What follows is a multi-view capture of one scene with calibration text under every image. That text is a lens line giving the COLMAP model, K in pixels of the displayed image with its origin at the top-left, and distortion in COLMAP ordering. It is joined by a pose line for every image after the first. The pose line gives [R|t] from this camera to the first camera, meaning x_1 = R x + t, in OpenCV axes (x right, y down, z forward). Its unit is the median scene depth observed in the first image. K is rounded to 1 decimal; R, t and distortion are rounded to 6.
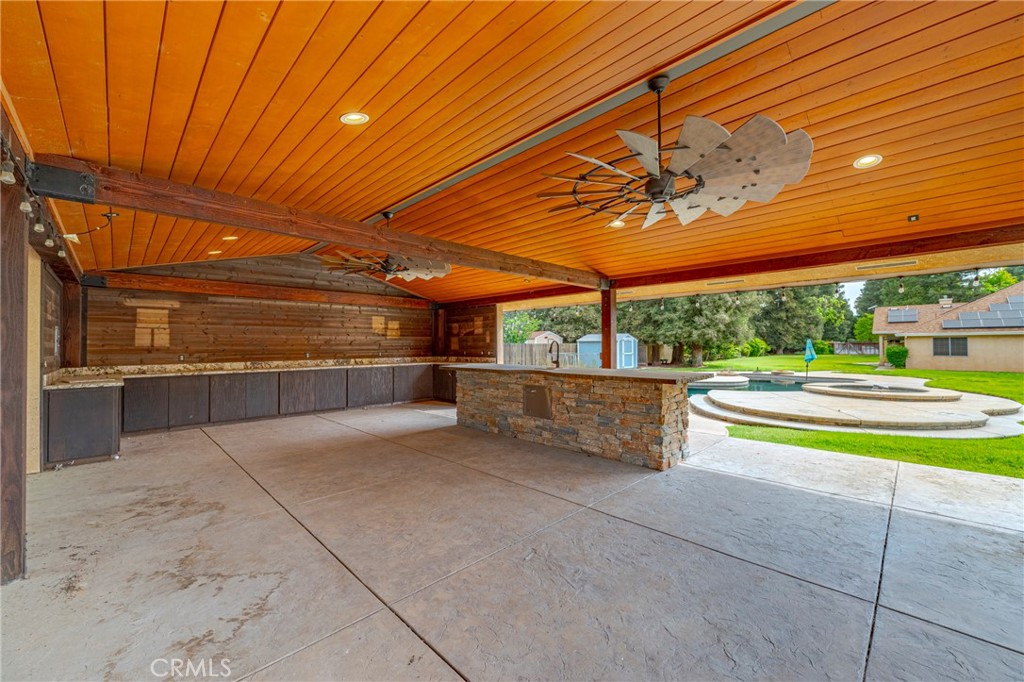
lens RADIAL K [[402.0, 0, 510.5], [0, 402.0, 341.1], [0, 0, 1]] dist [0.000484, -0.000374]
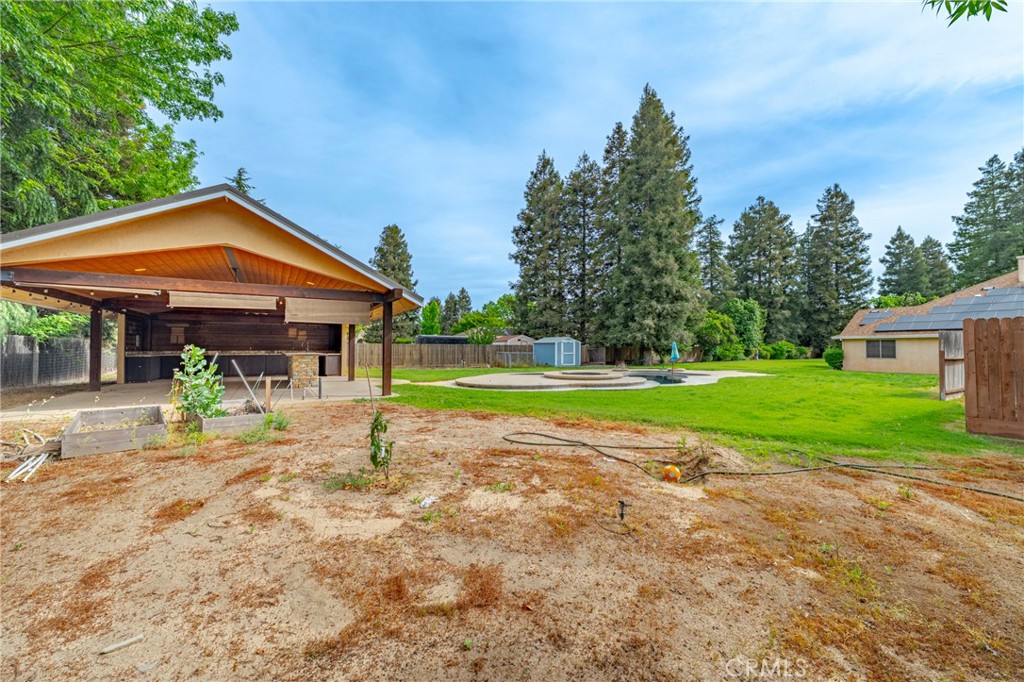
lens RADIAL K [[402.0, 0, 511.5], [0, 402.0, 342.4], [0, 0, 1]] dist [0.000484, -0.000374]
pose [[0.969170, 0.002001, -0.246383, 0.420722], [-0.002830, 0.999991, -0.003013, 0.002580], [0.246375, 0.003618, 0.969168, -0.213124]]
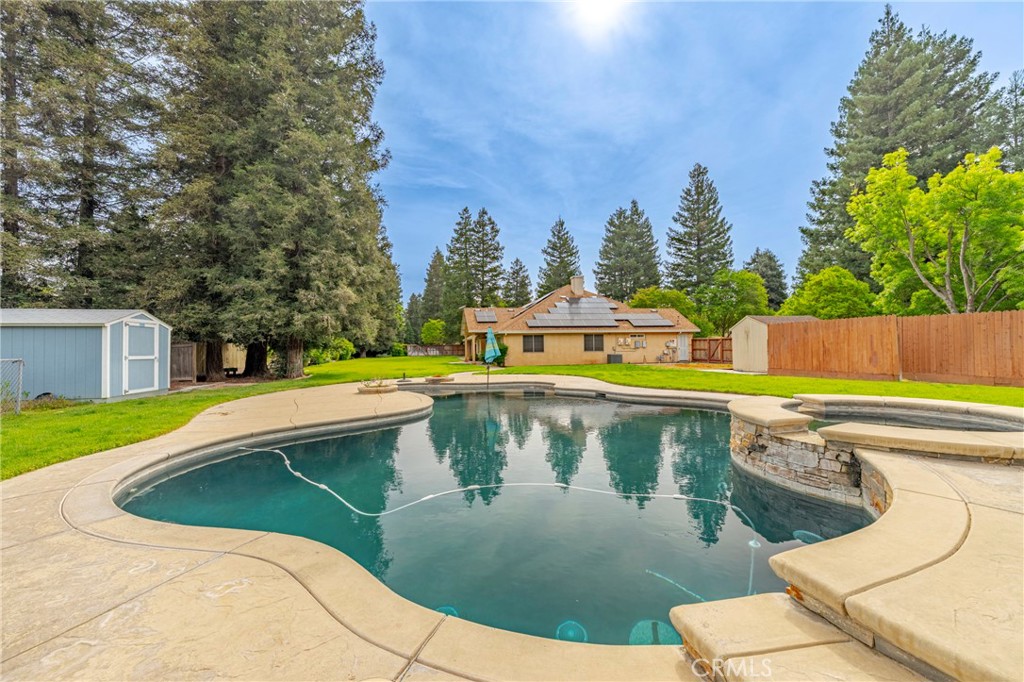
lens RADIAL K [[402.0, 0, 511.6], [0, 402.0, 341.9], [0, 0, 1]] dist [0.000484, -0.000374]
pose [[0.543013, 0.008187, 0.839685, 0.148749], [0.003572, 0.999921, -0.012060, 0.021134], [-0.839717, 0.009548, 0.542940, 0.445938]]
